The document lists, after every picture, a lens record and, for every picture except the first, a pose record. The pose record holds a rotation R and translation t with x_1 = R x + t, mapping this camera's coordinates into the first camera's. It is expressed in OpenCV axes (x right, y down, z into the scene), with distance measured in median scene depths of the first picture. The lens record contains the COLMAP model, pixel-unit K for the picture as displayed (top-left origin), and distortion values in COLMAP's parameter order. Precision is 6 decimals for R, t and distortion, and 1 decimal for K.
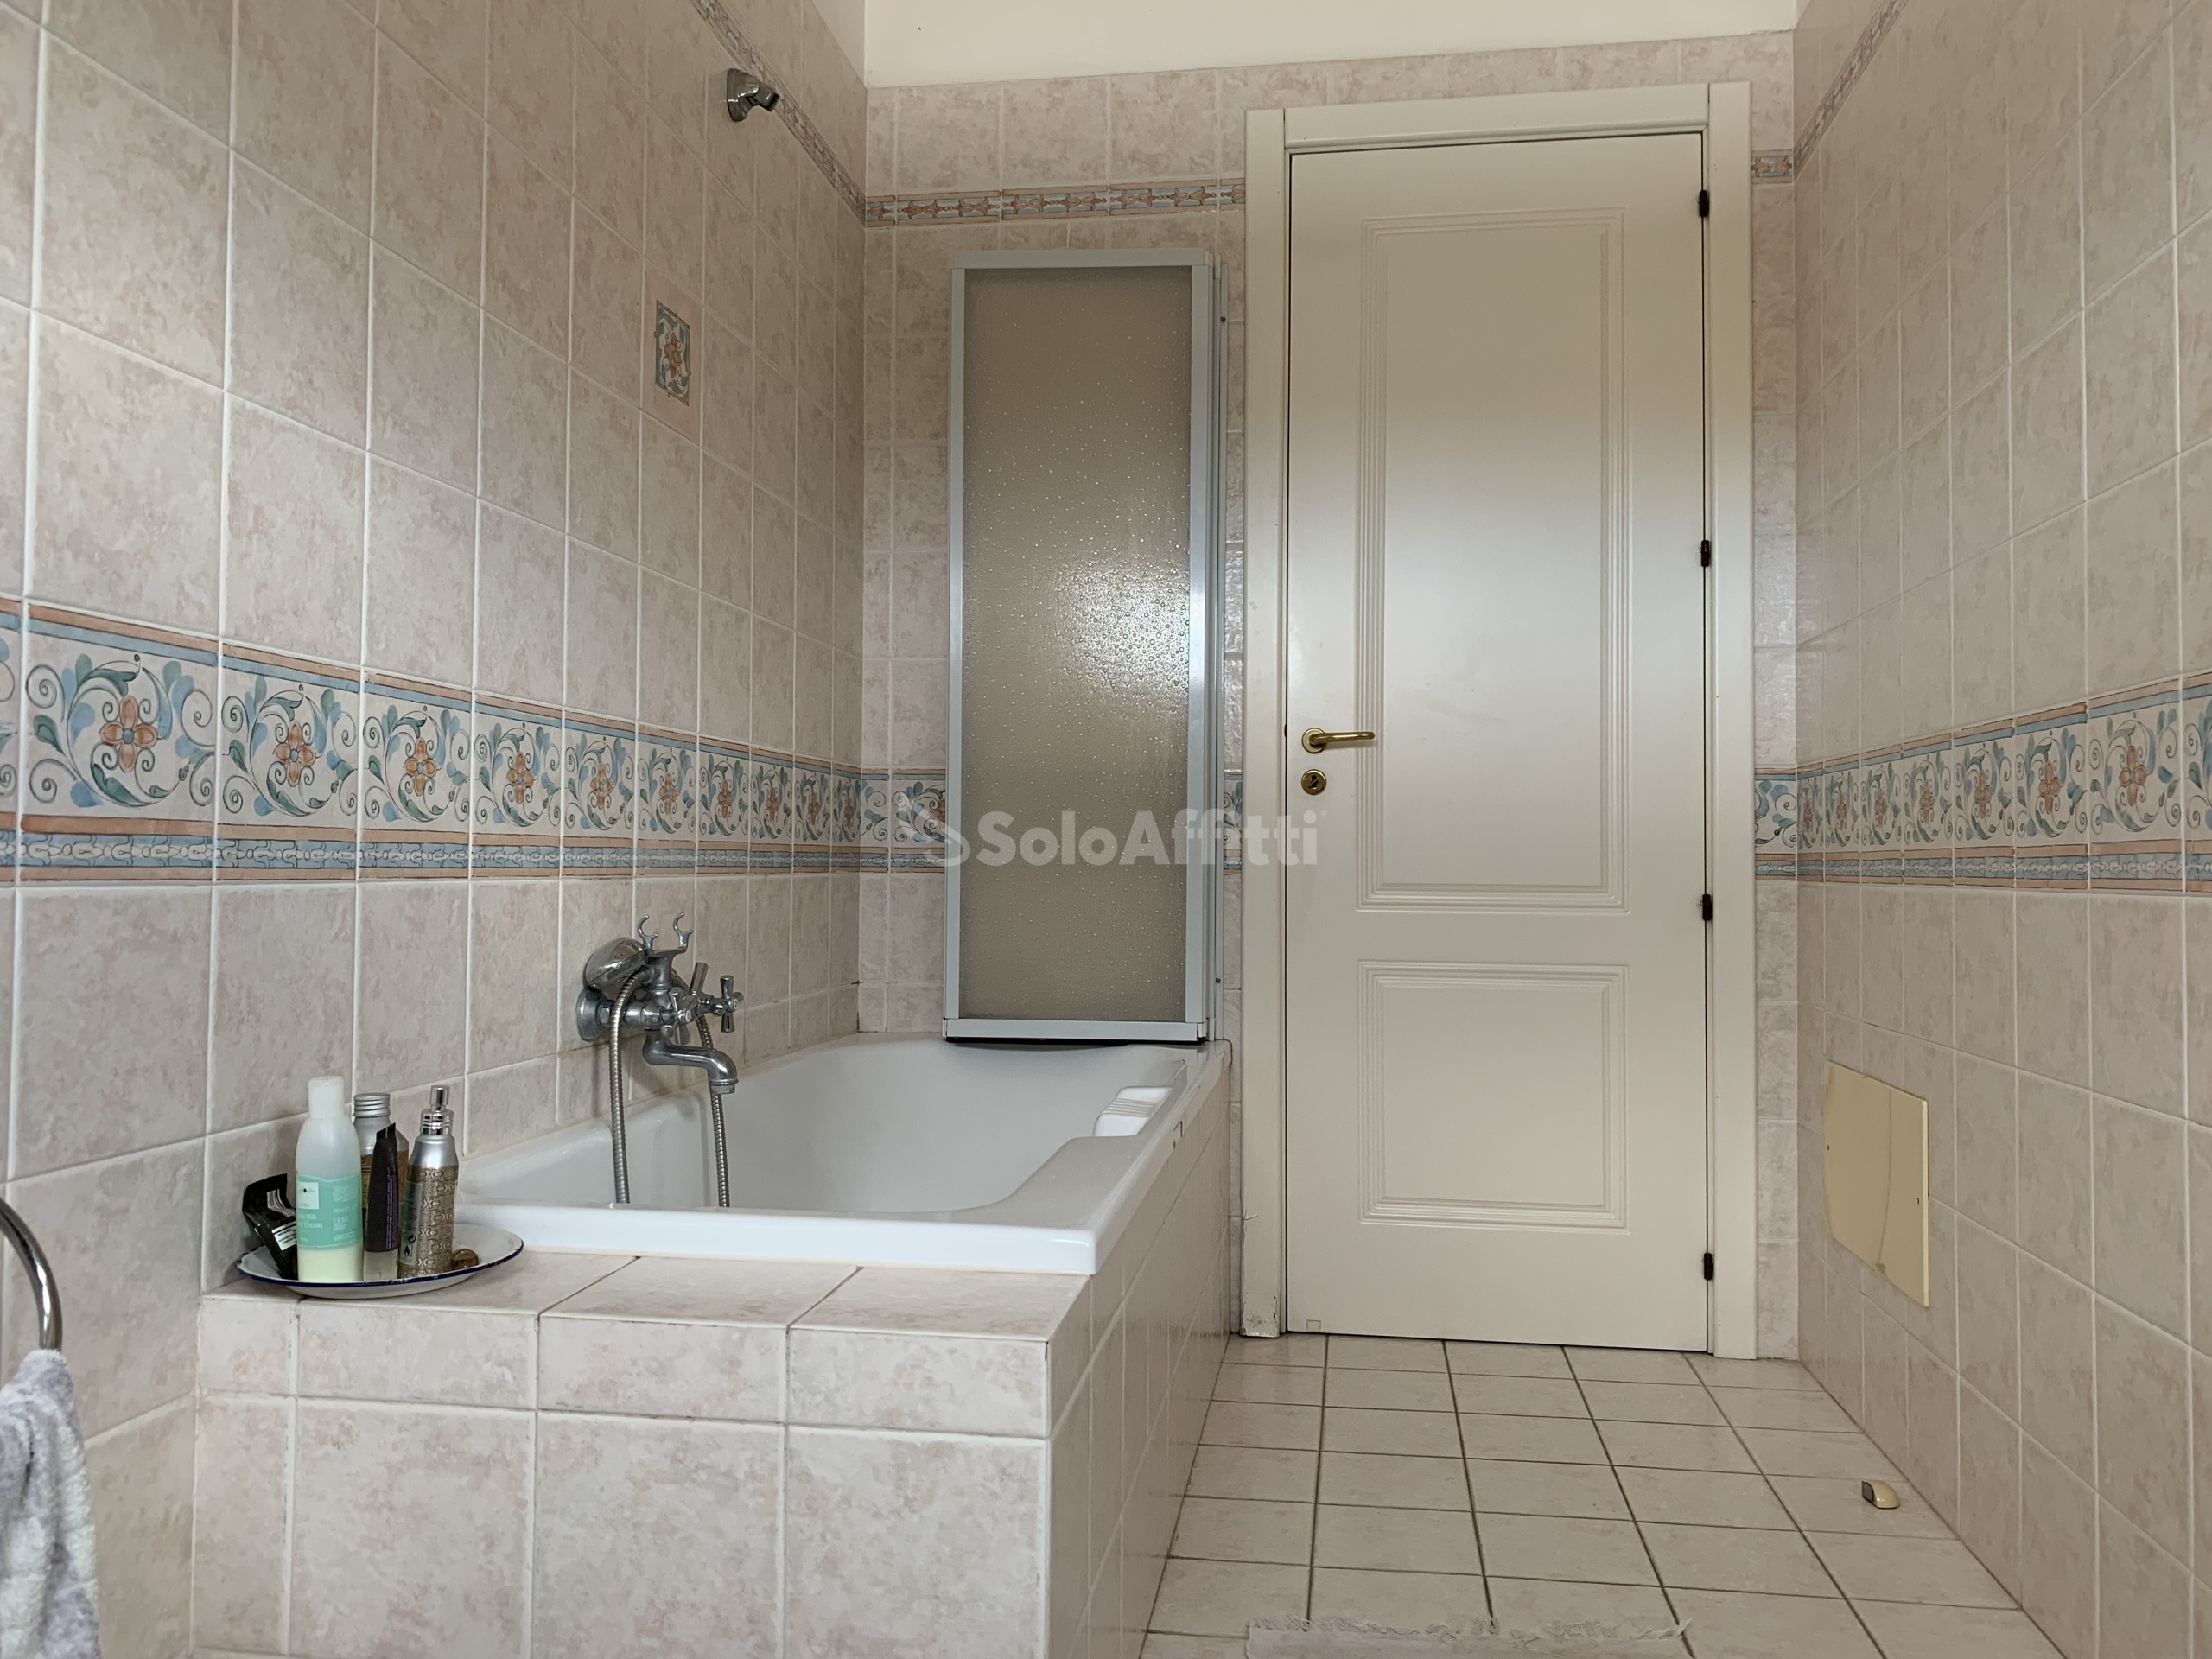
lens RADIAL K [[1675.6, 0, 1107.7], [0, 1675.6, 832.0], [0, 0, 1]] dist [-0.002459, -0.002287]
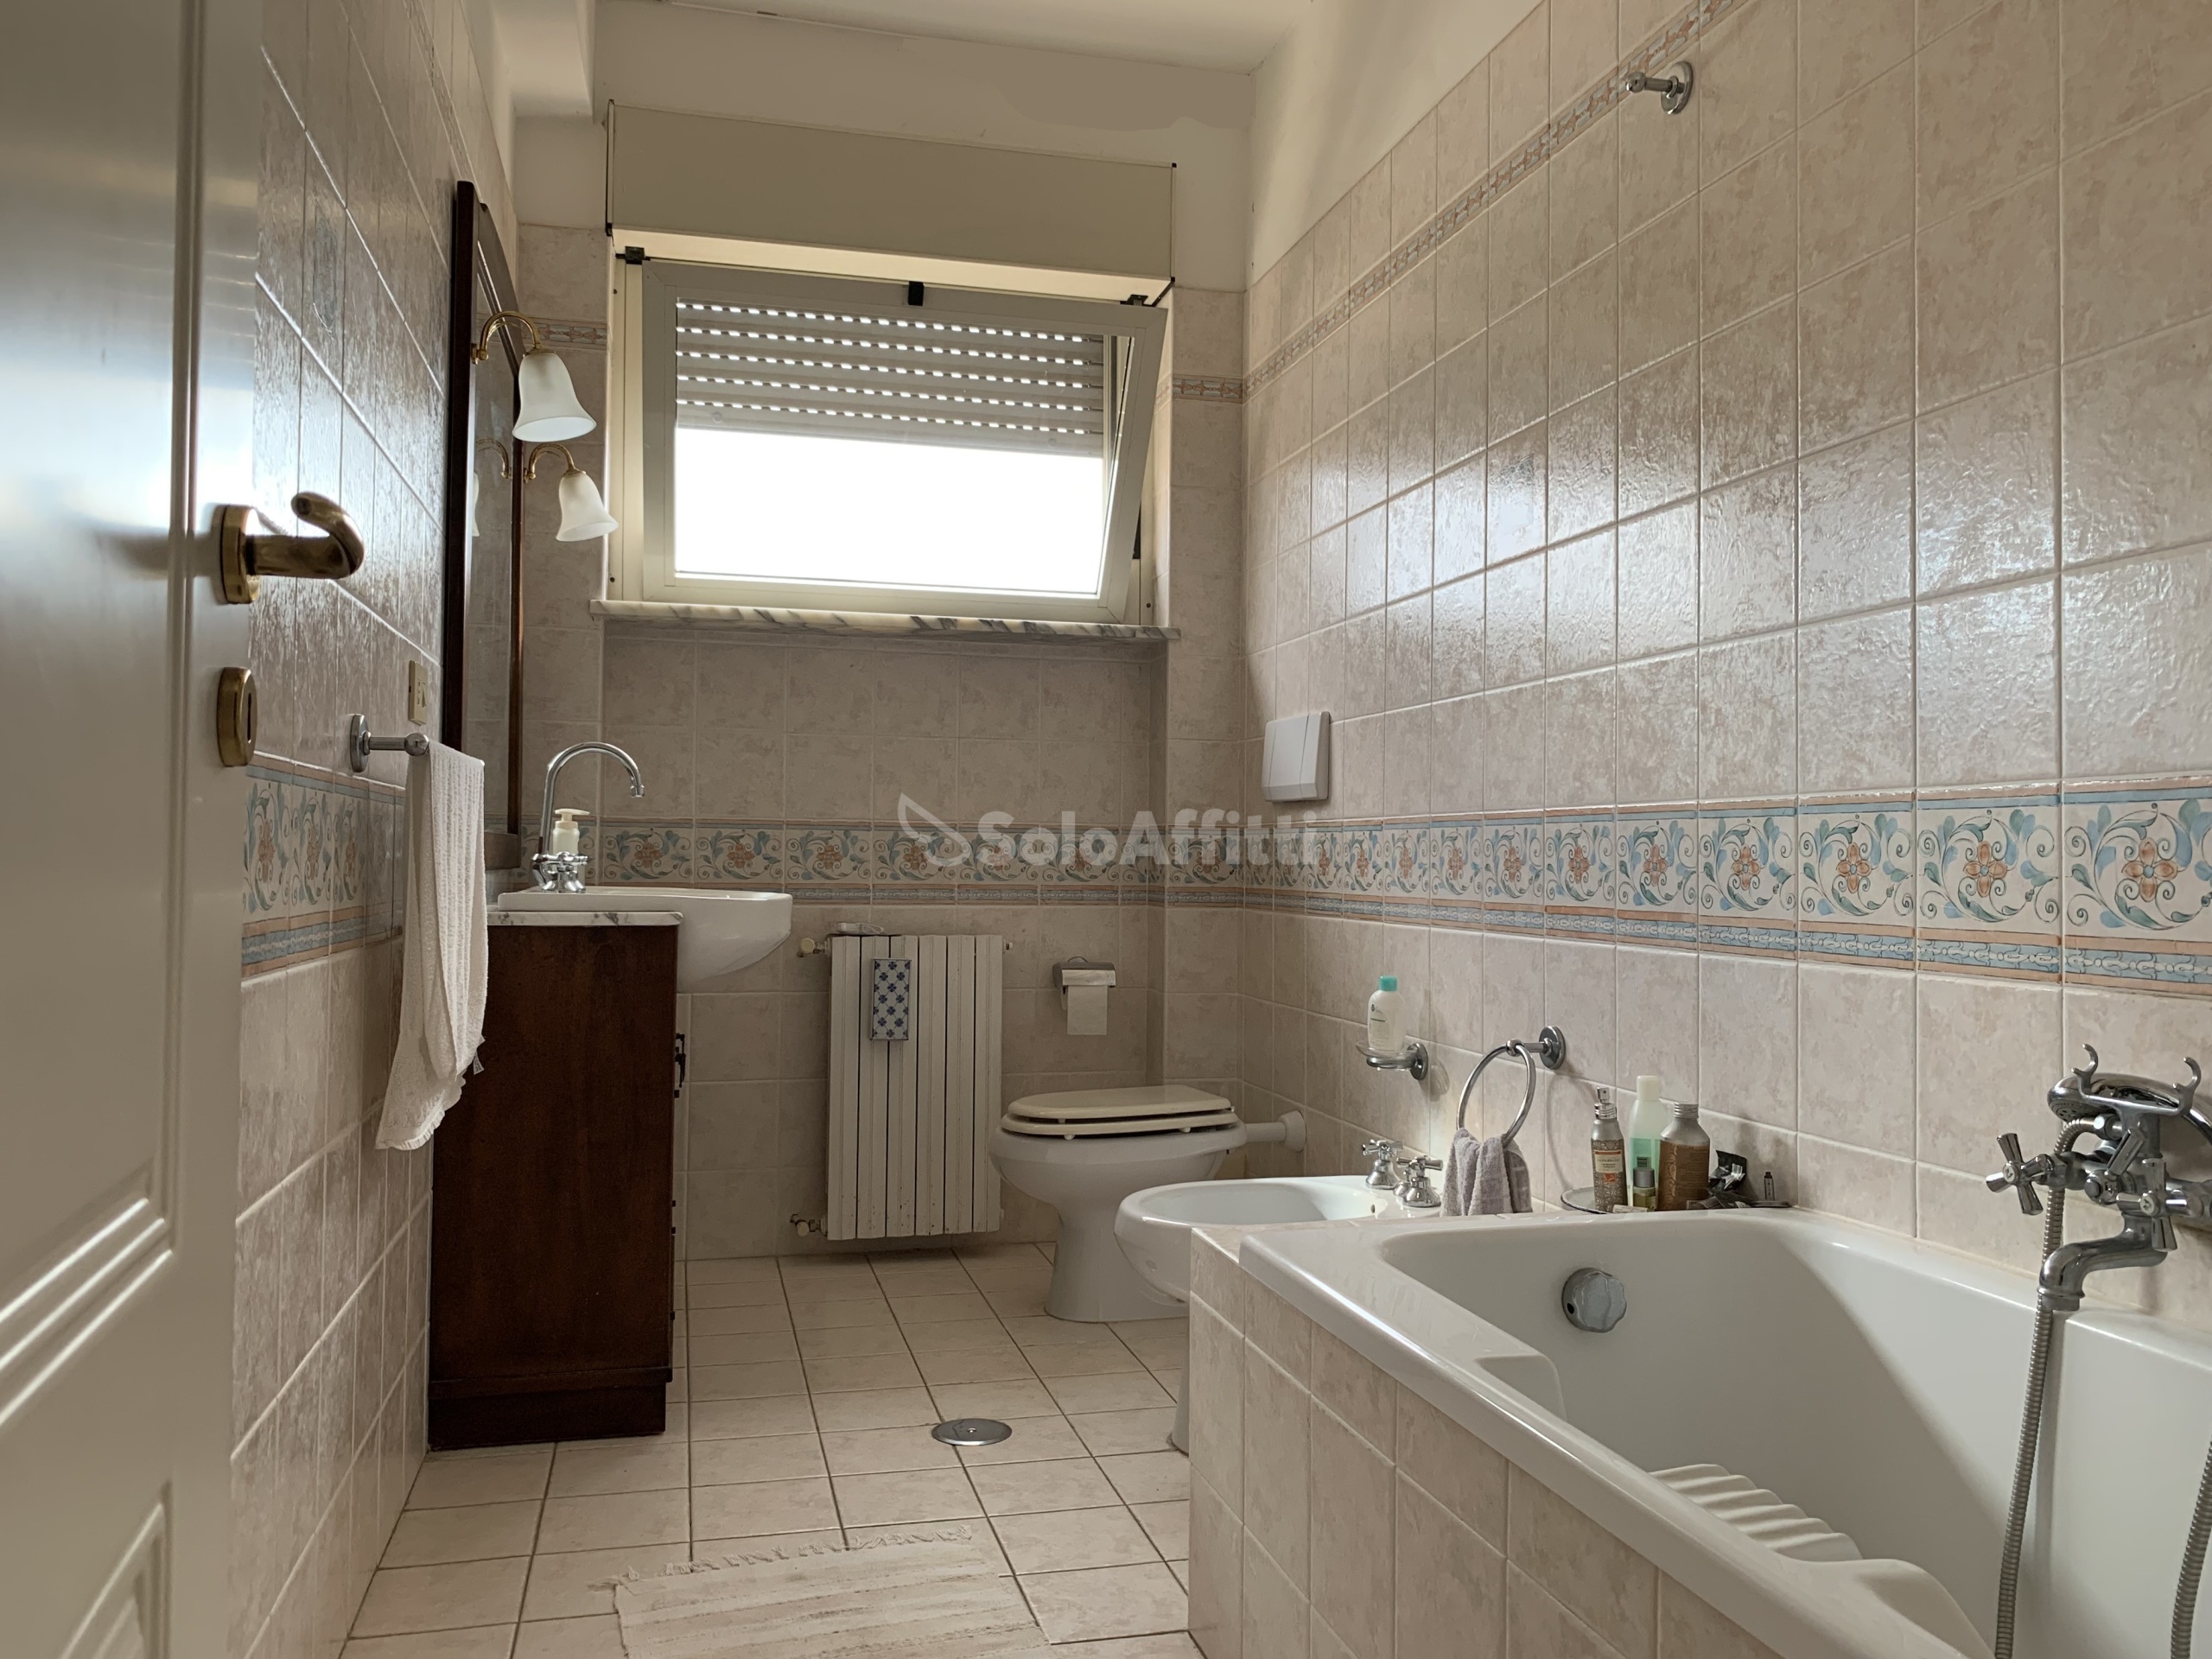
lens RADIAL K [[1675.6, 0, 1107.3], [0, 1675.6, 832.6], [0, 0, 1]] dist [-0.002459, -0.002287]
pose [[-0.921306, -0.022572, -0.388183, 0.581516], [-0.008244, 0.999223, -0.038537, -0.016467], [0.388751, -0.032305, -0.920776, 2.114828]]
